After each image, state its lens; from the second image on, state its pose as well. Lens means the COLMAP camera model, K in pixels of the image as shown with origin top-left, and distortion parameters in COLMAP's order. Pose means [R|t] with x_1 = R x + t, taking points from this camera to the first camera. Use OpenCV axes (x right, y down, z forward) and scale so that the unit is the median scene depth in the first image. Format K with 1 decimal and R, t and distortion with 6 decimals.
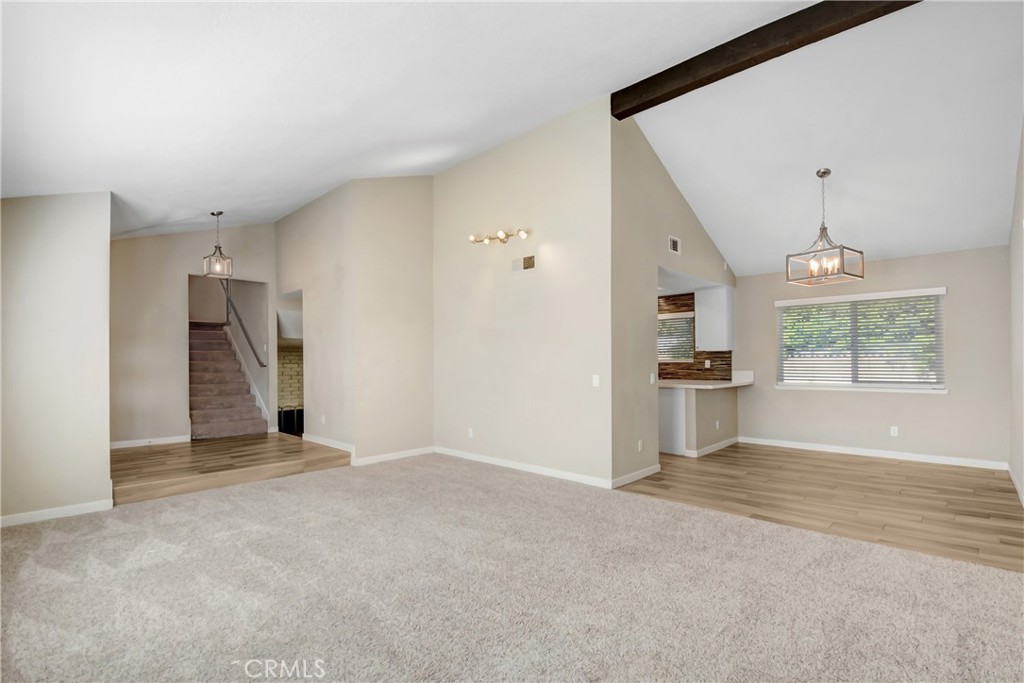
lens RADIAL K [[460.5, 0, 524.7], [0, 460.5, 343.2], [0, 0, 1]] dist [-0.001244, -0.000492]
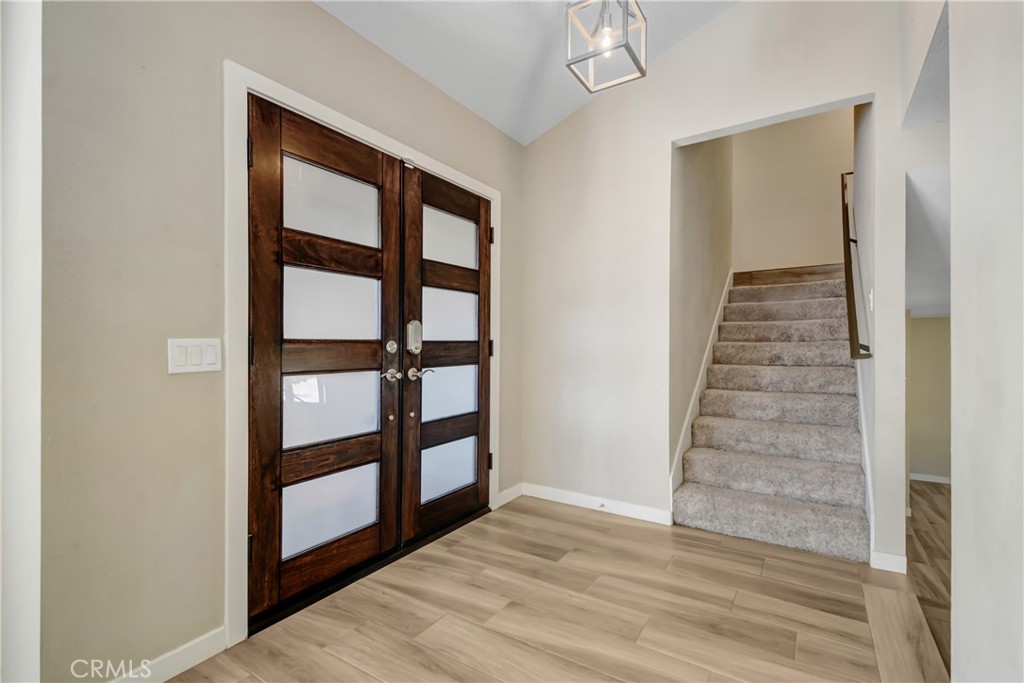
lens RADIAL K [[460.5, 0, 524.7], [0, 460.5, 343.2], [0, 0, 1]] dist [-0.001244, -0.000492]
pose [[0.189242, 0.008927, -0.981890, -0.391794], [0.030159, 0.999434, 0.014899, 0.033784], [0.981467, -0.032432, 0.188866, 0.956435]]
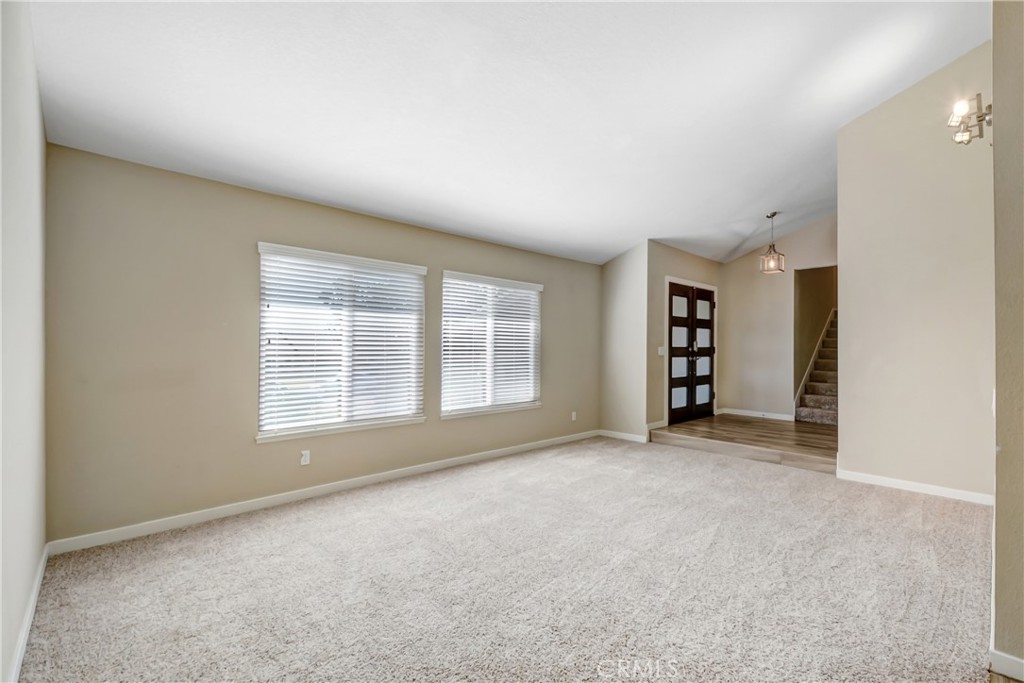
lens RADIAL K [[460.5, 0, 524.7], [0, 460.5, 343.2], [0, 0, 1]] dist [-0.001244, -0.000492]
pose [[-0.051771, -0.002296, -0.998656, 0.506420], [0.027814, 0.999606, -0.003740, 0.013639], [0.998272, -0.027970, -0.051687, 0.504357]]
